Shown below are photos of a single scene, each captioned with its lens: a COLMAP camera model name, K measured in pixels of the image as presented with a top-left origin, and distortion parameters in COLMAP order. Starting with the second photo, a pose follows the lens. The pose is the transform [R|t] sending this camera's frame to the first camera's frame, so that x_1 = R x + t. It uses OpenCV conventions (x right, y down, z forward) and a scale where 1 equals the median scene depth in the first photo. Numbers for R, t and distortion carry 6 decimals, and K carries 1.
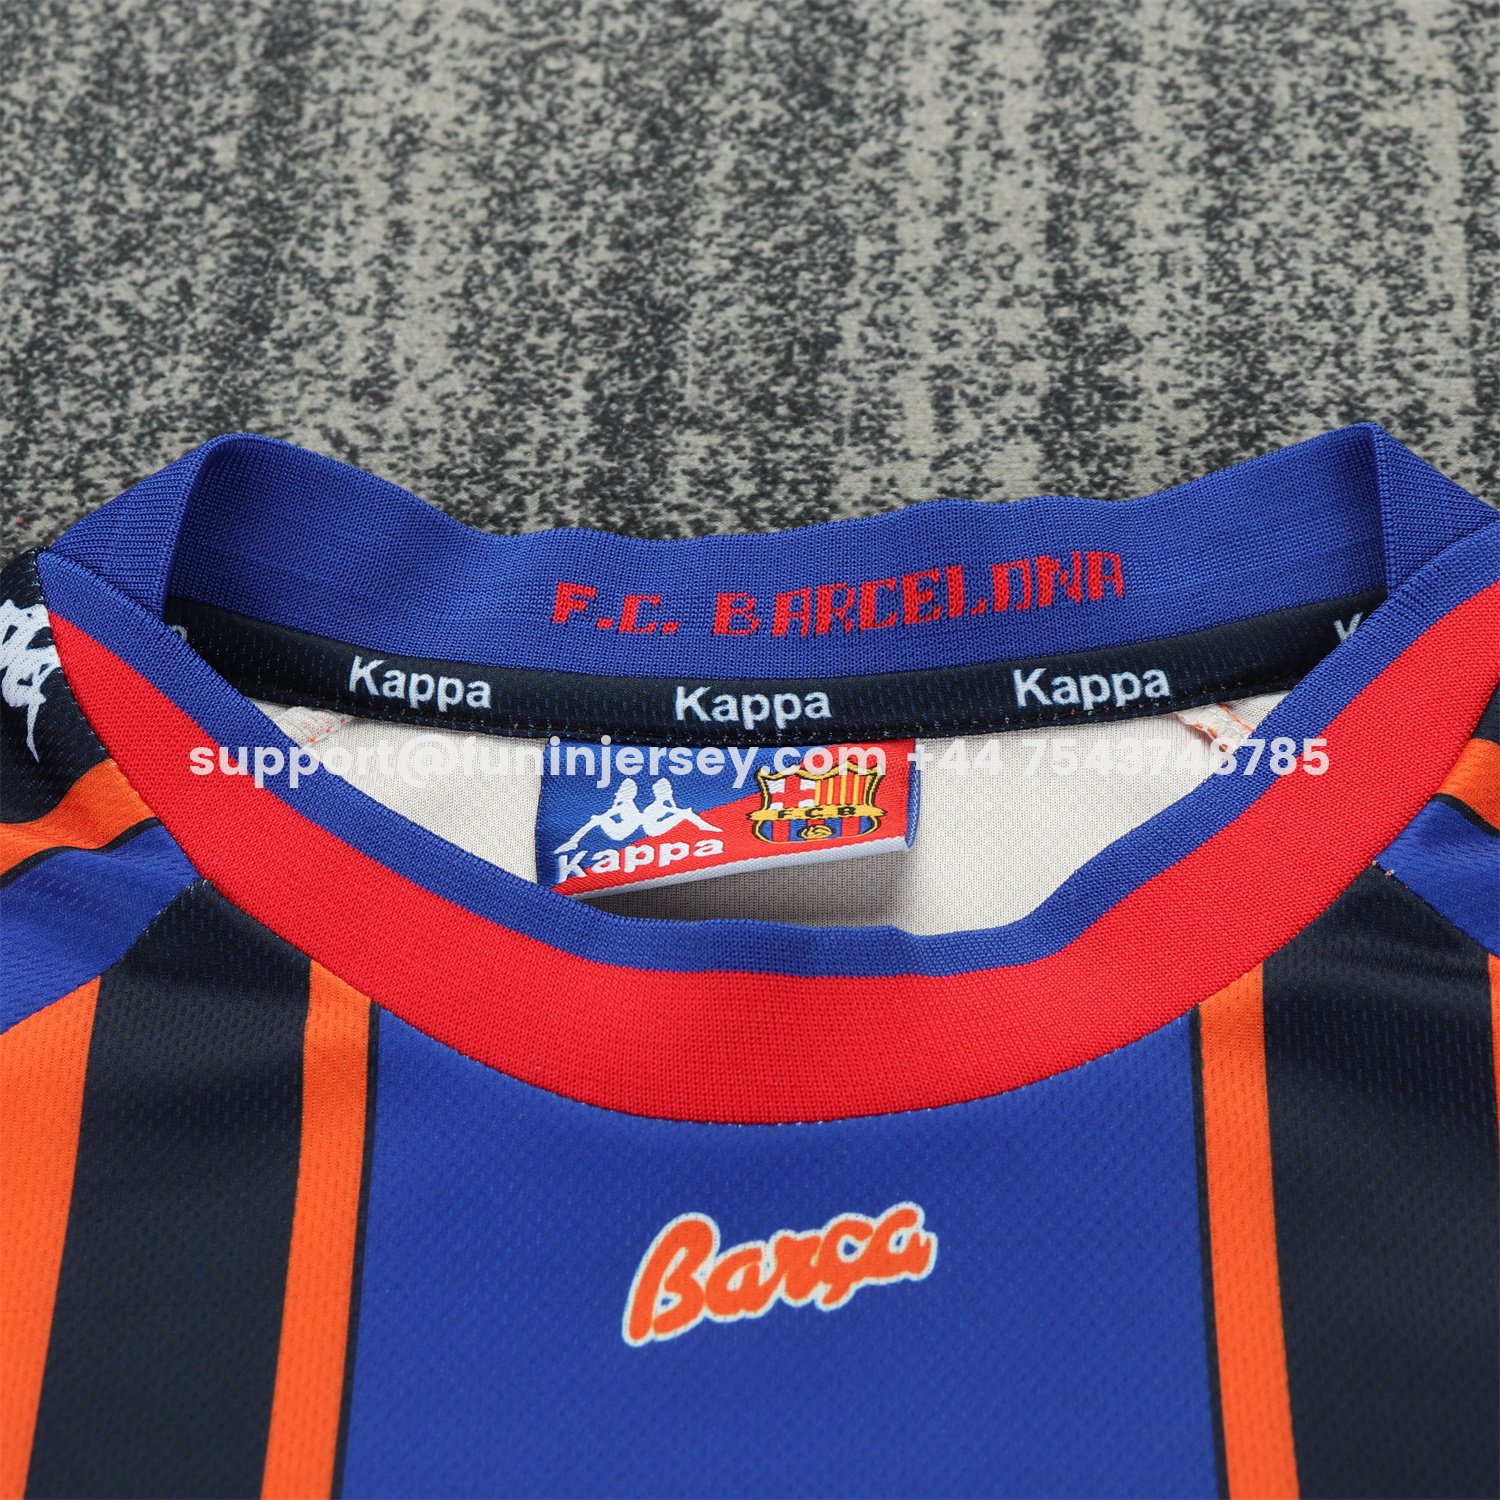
lens RADIAL K [[5753.7, 0, 747.3], [0, 5753.7, 751.1], [0, 0, 1]] dist [0.096320, 0.000000]
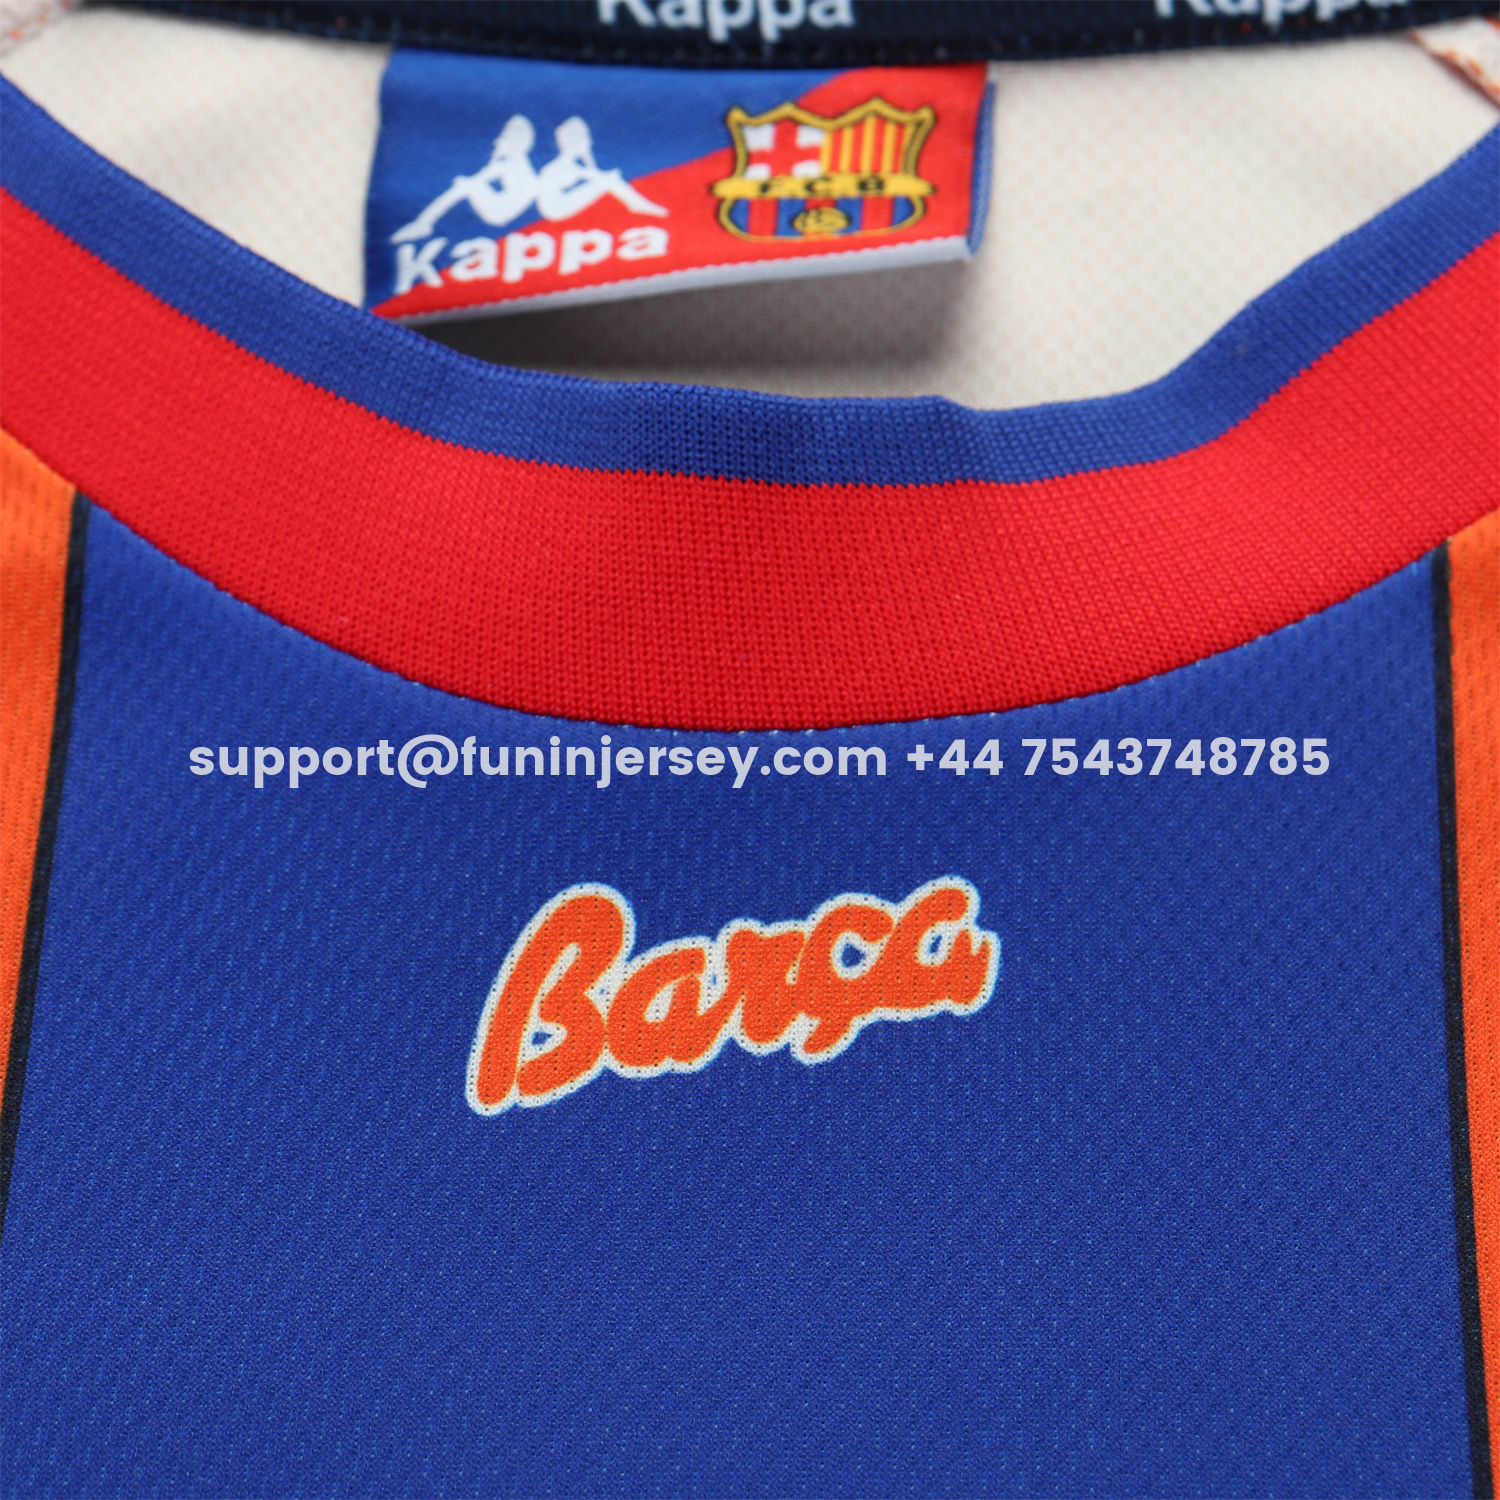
lens RADIAL K [[5753.7, 0, 759.8], [0, 5753.7, 750.0], [0, 0, 1]] dist [0.096320, 0.000000]
pose [[0.999665, 0.025579, -0.003858, 0.009773], [-0.024707, 0.988298, 0.150524, -0.023184], [0.007663, -0.150378, 0.988599, 0.406720]]
